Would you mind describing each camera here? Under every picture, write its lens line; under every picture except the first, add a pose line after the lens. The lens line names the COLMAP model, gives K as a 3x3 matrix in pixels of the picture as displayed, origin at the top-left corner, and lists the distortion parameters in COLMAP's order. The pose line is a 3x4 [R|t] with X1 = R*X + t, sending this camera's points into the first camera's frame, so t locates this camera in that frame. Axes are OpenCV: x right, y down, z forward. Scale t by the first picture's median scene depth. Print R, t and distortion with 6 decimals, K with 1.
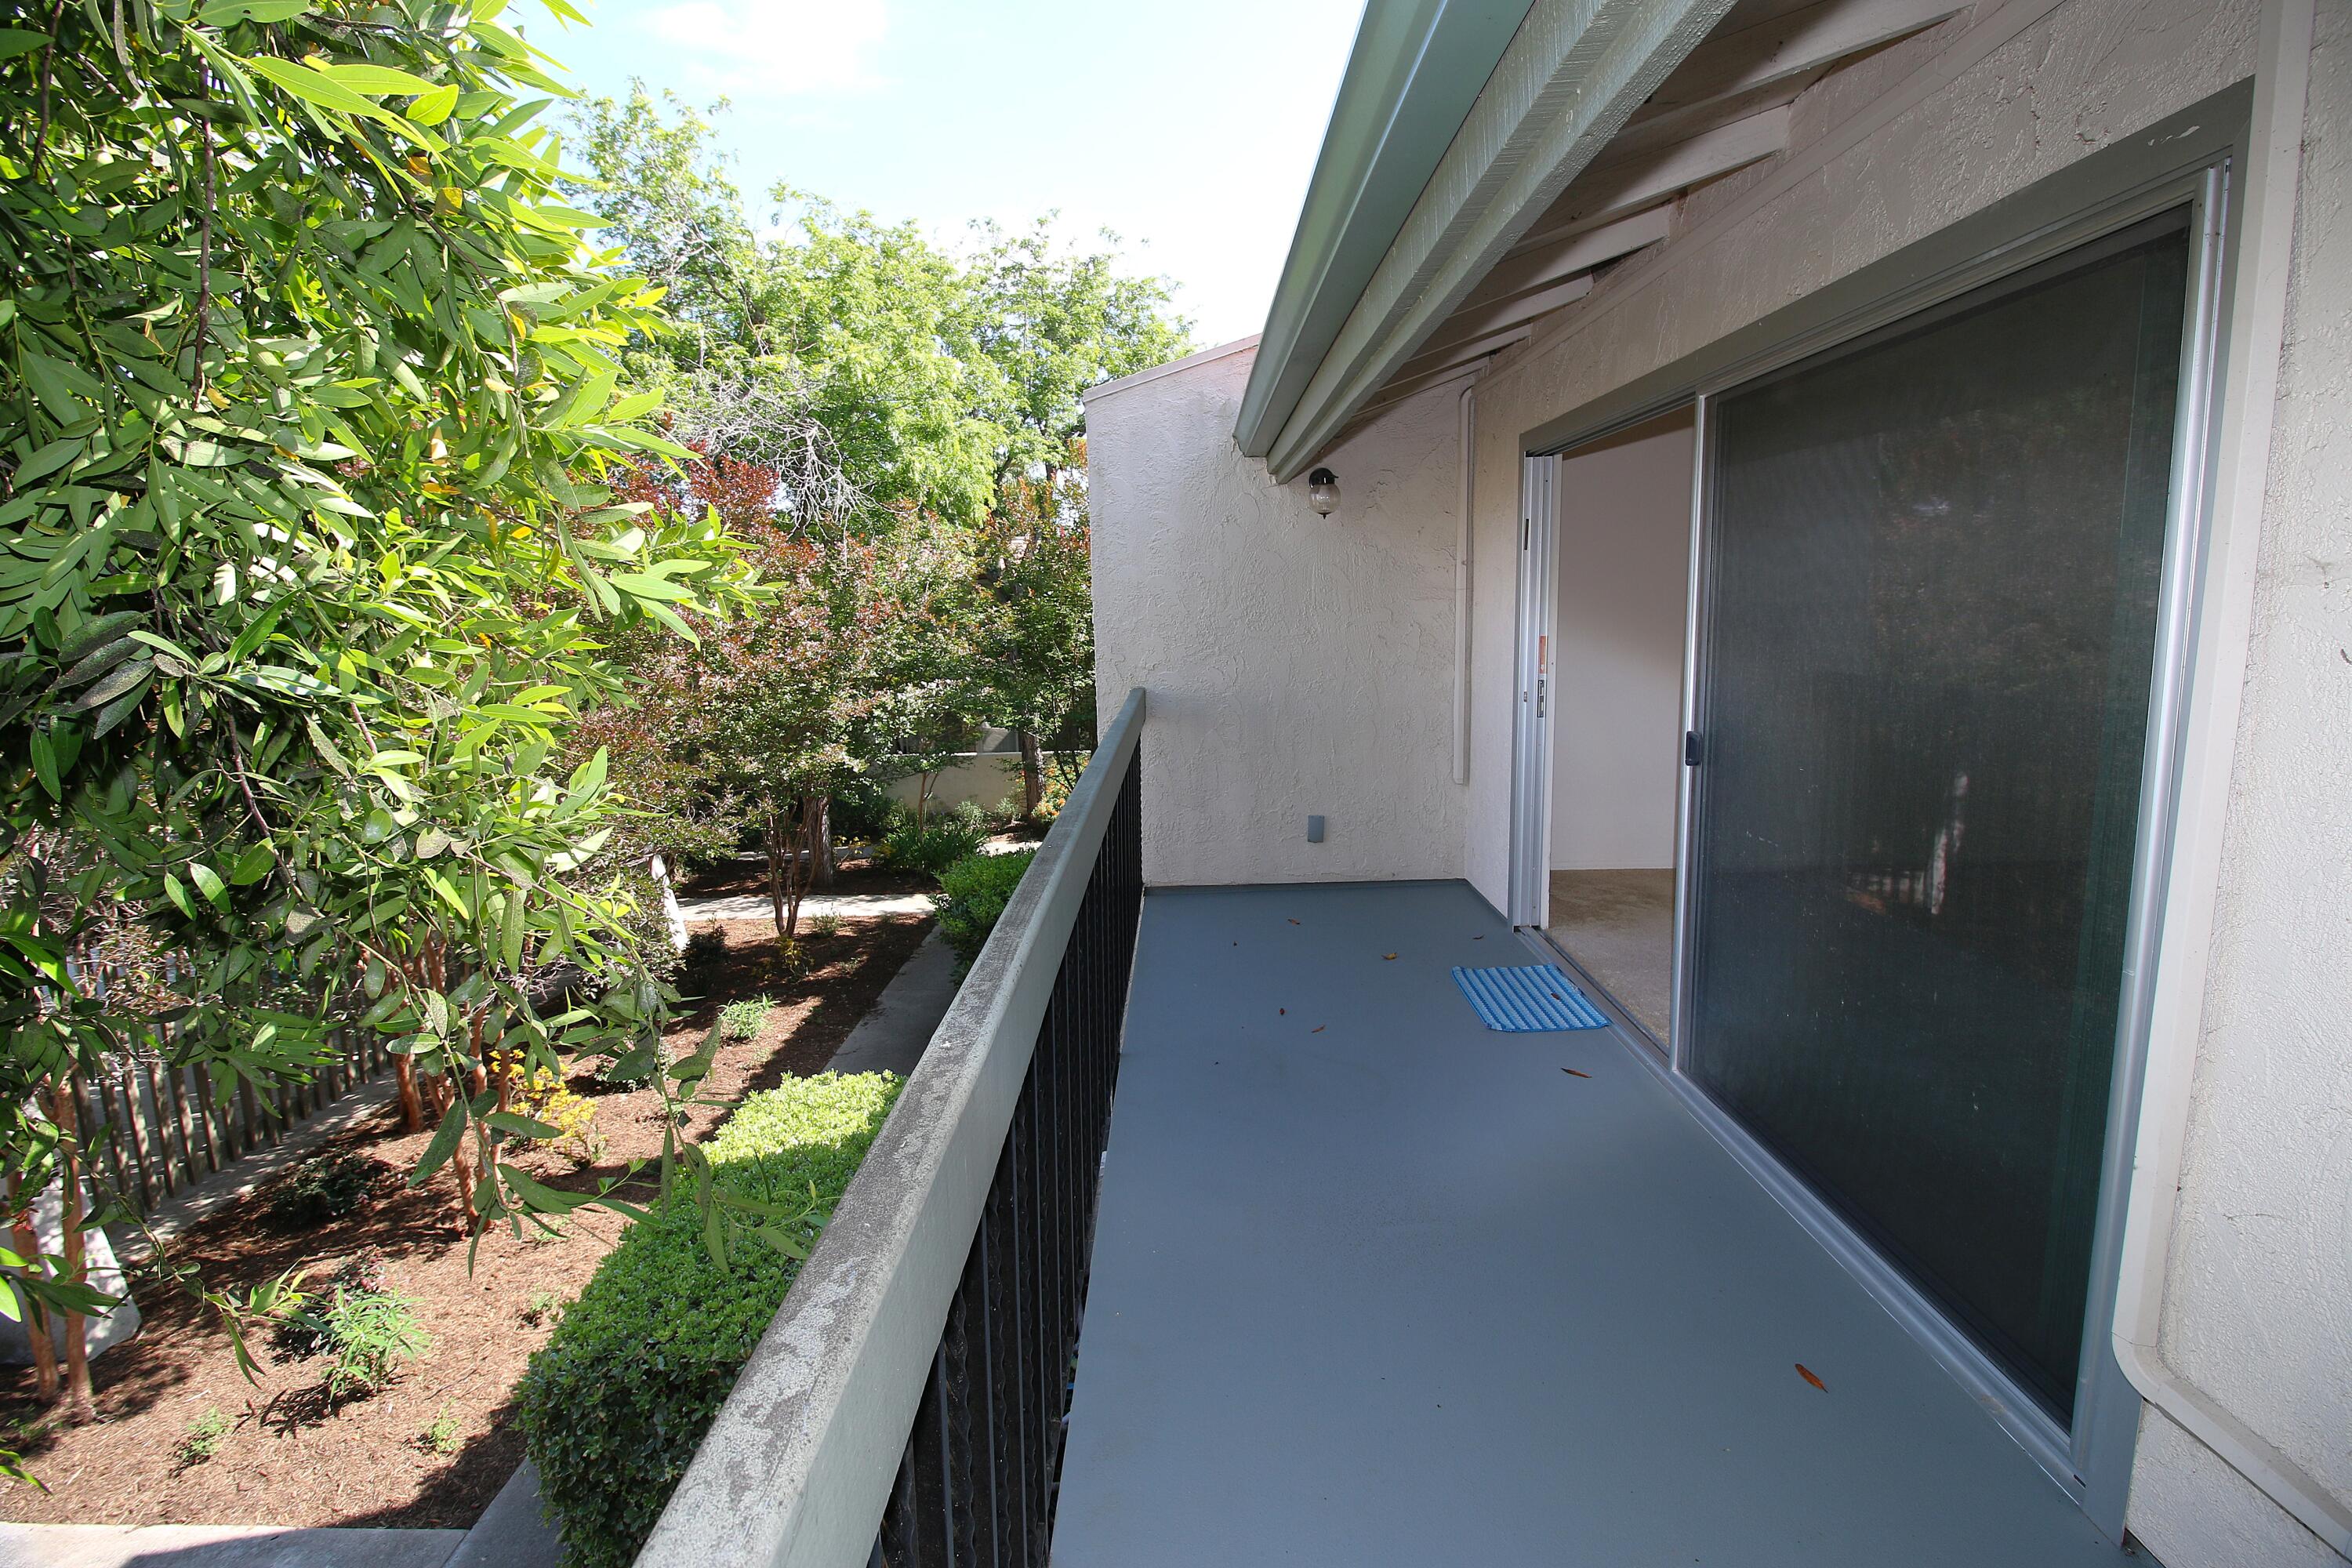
lens RADIAL K [[1094.6, 0, 1180.5], [0, 1094.6, 759.7], [0, 0, 1]] dist [0.014878, -0.023079]
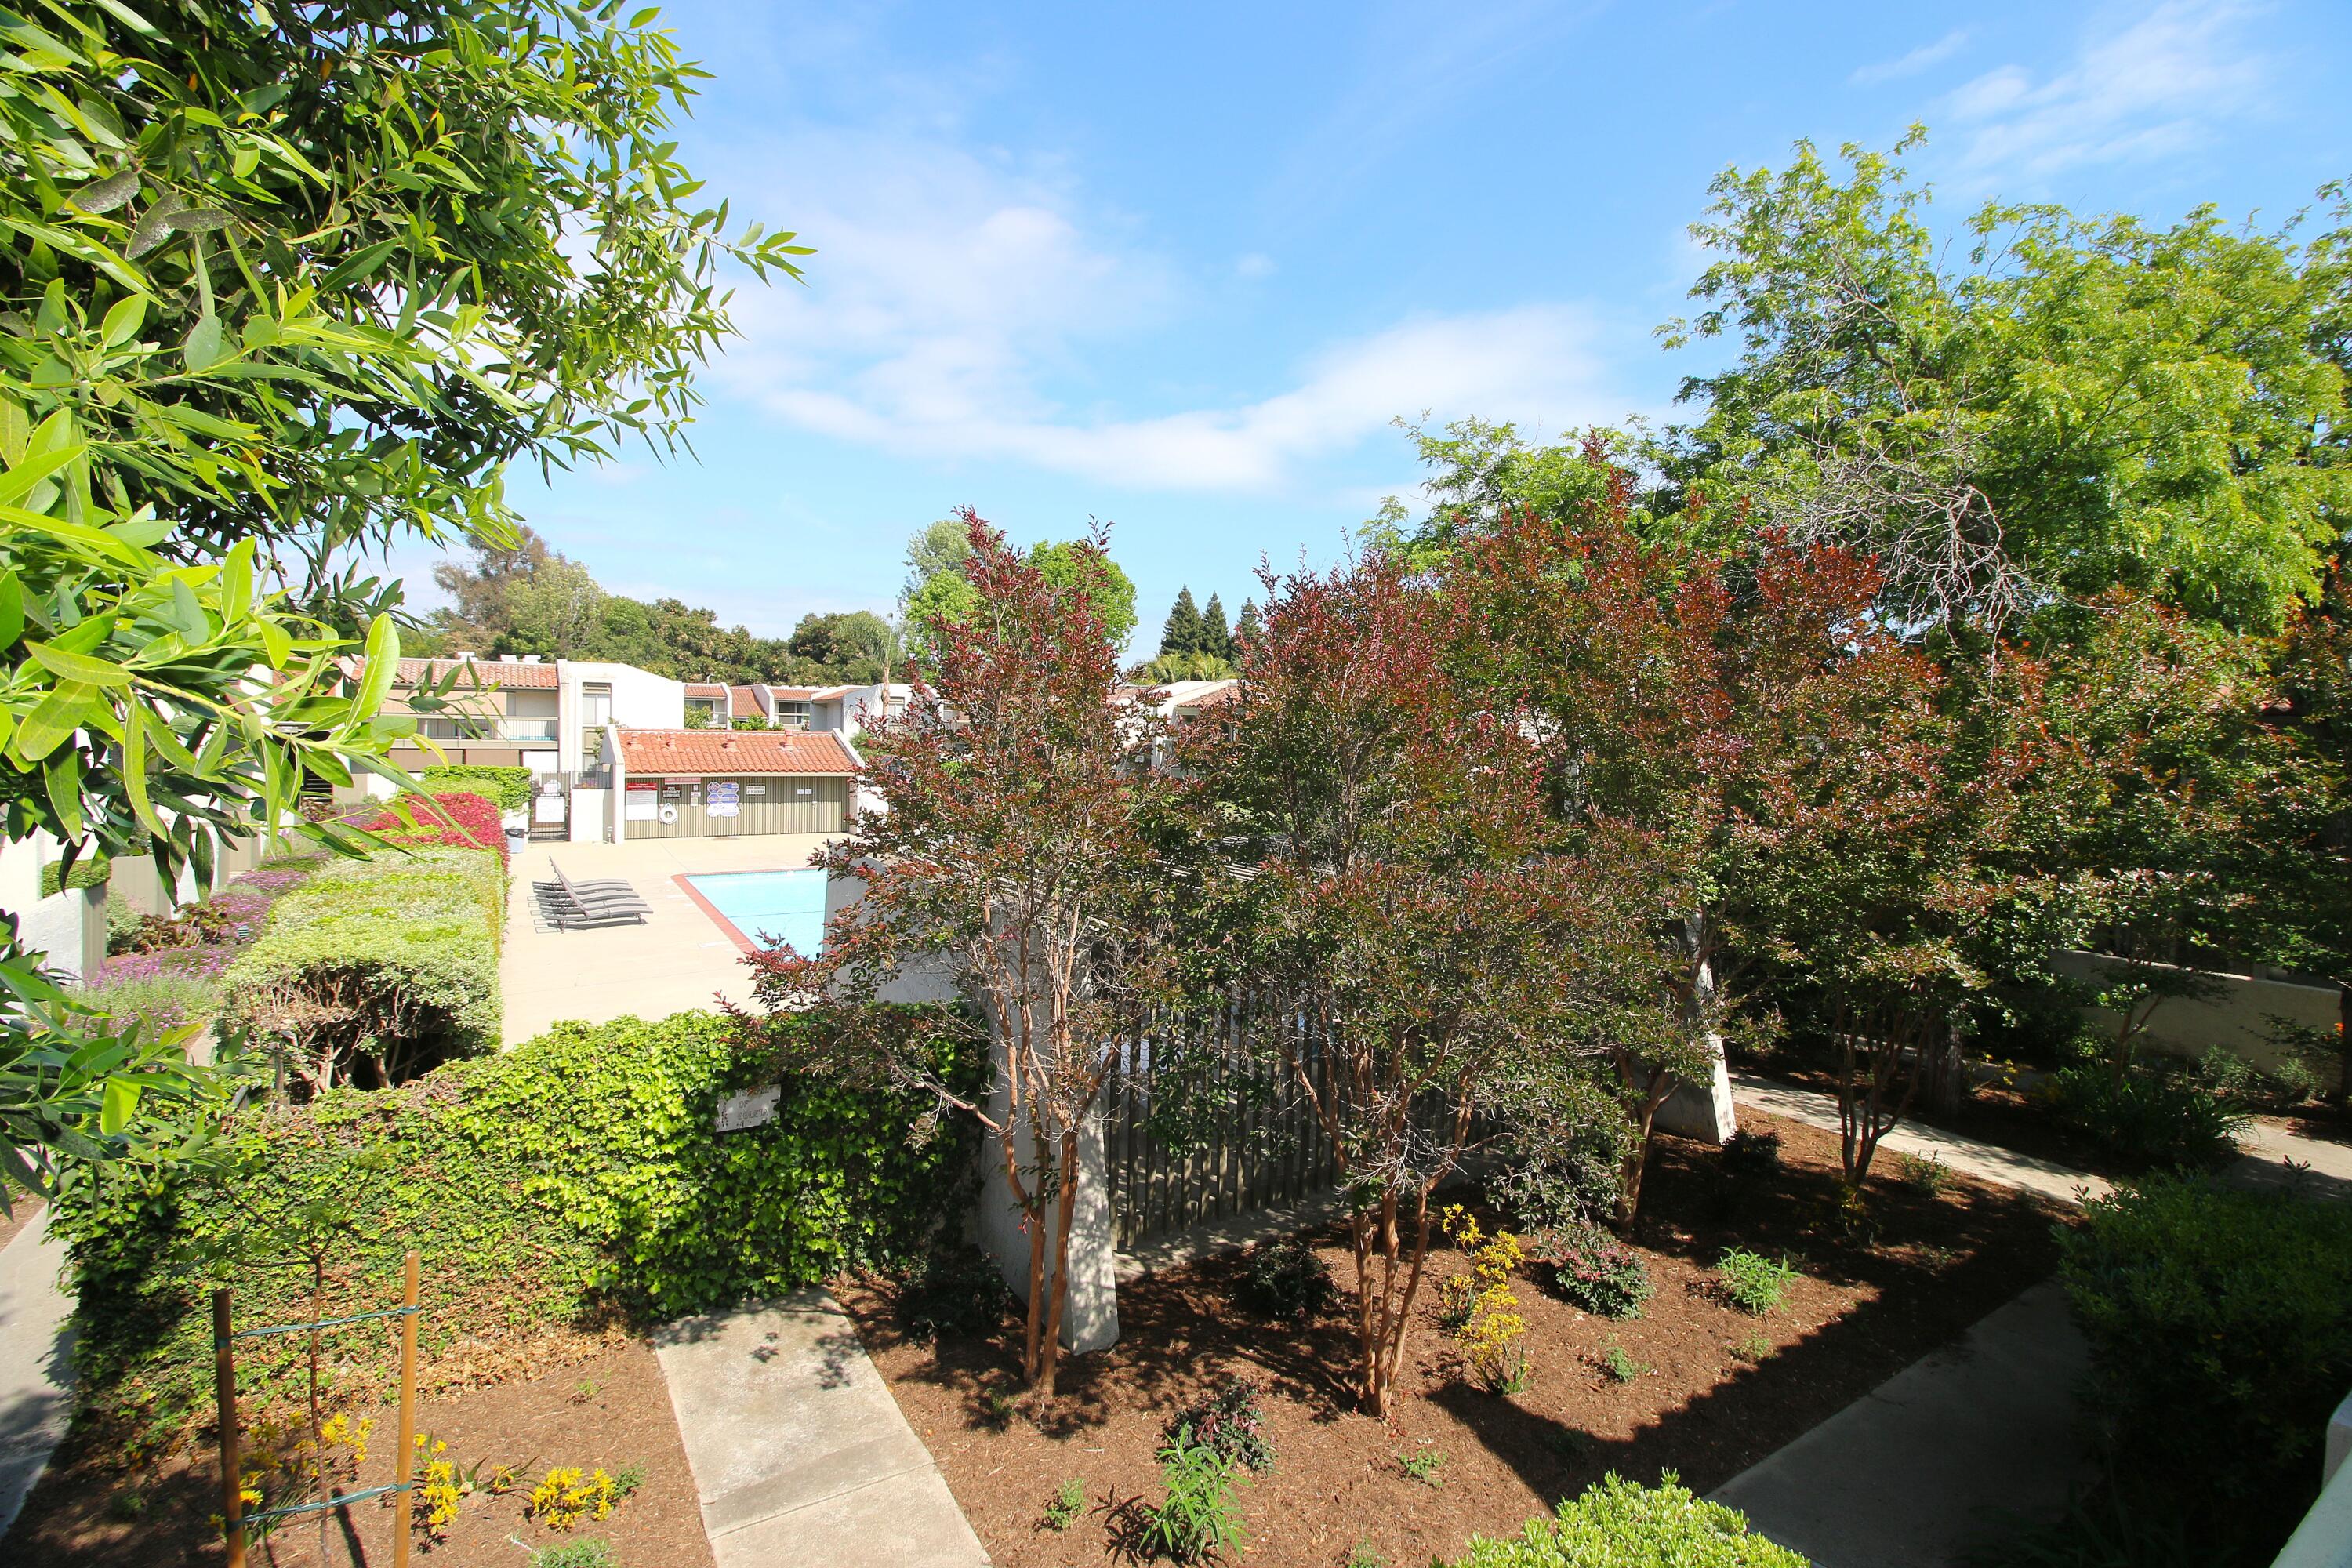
lens RADIAL K [[1094.6, 0, 1180.5], [0, 1094.6, 759.7], [0, 0, 1]] dist [0.014878, -0.023079]
pose [[0.547937, 0.063504, -0.834106, -0.007699], [-0.156966, 0.987208, -0.027953, -0.031287], [0.821661, 0.146243, 0.550896, 0.198441]]
